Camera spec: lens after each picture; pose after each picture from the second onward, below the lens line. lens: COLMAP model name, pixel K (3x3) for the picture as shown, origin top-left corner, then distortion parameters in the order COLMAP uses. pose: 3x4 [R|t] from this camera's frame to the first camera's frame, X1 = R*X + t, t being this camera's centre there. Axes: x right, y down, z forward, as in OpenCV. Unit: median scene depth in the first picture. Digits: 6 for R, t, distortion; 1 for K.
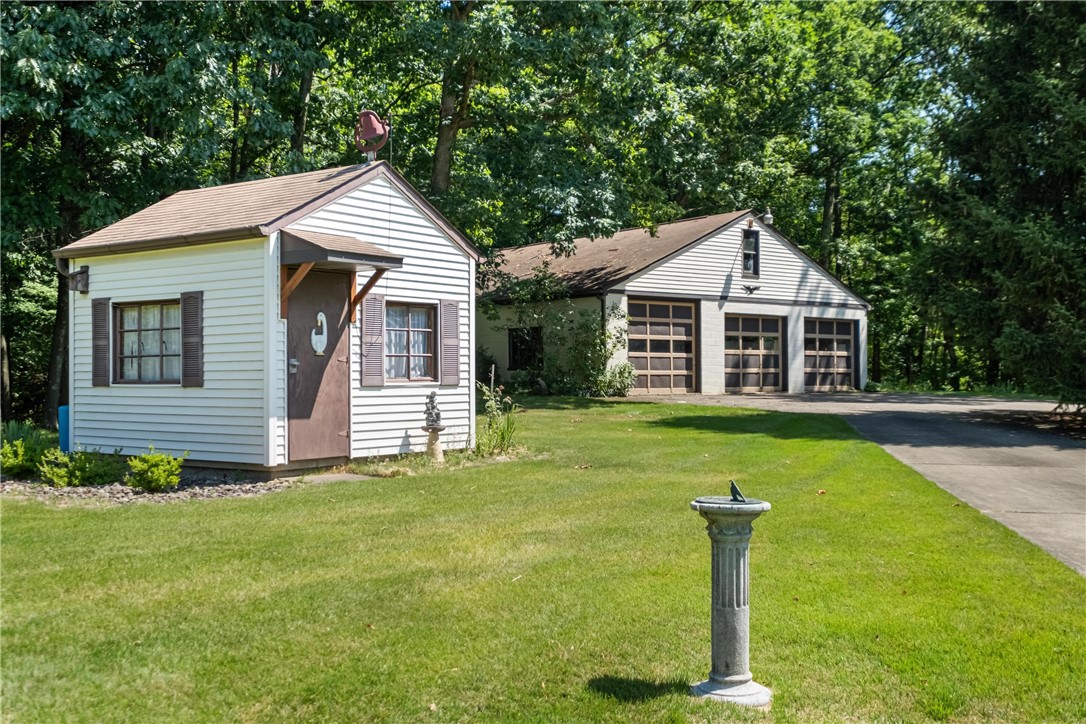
lens RADIAL K [[1083.3, 0, 543.1], [0, 1083.3, 362.0], [0, 0, 1]] dist [0.013521, 0.000000]
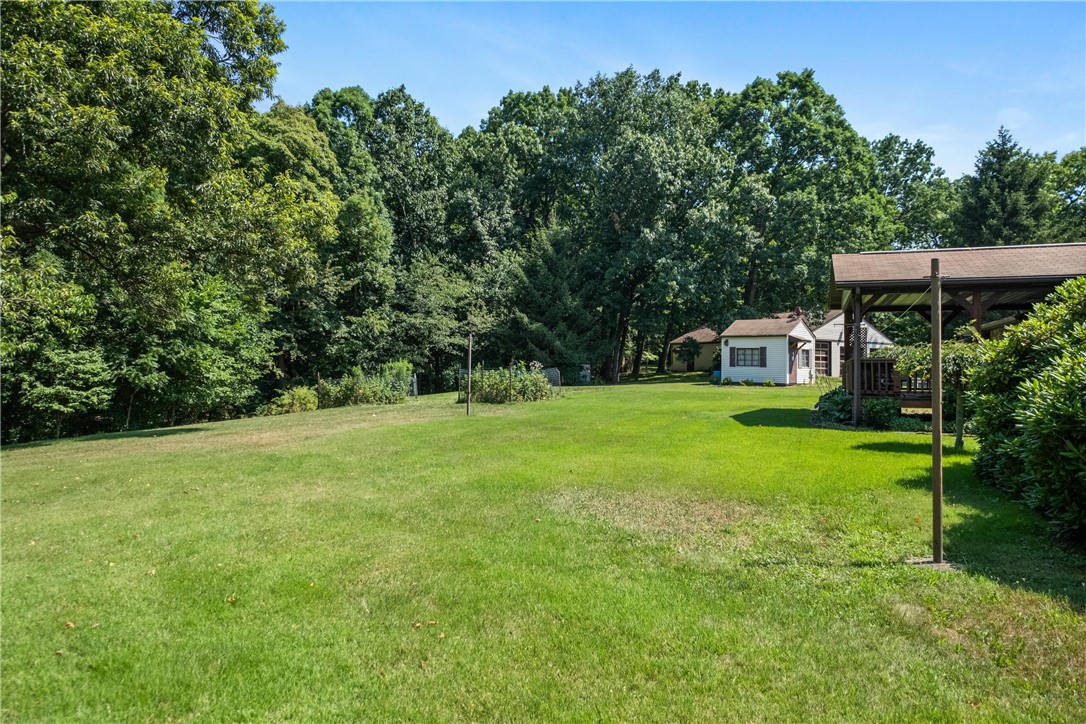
lens RADIAL K [[660.9, 0, 536.5], [0, 660.9, 361.1], [0, 0, 1]] dist [-0.002152, 0.000437]
pose [[0.986136, 0.023259, -0.164302, -0.309084], [-0.023403, 0.999726, 0.001057, 0.006251], [0.164281, 0.002803, 0.986410, -0.746941]]
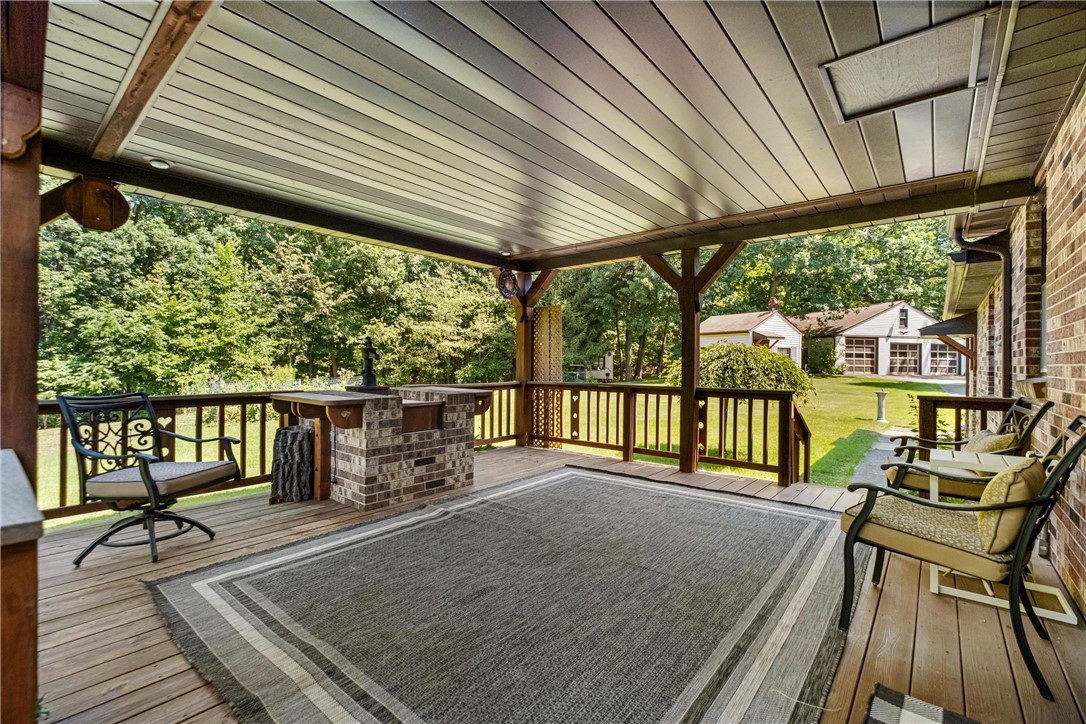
lens RADIAL K [[467.8, 0, 549.3], [0, 467.8, 360.1], [0, 0, 1]] dist [-0.002721, -0.000235]
pose [[0.891308, 0.016565, -0.453095, -0.045520], [-0.012102, 0.999846, 0.012746, -0.009153], [0.453236, -0.005877, 0.891371, -0.325386]]
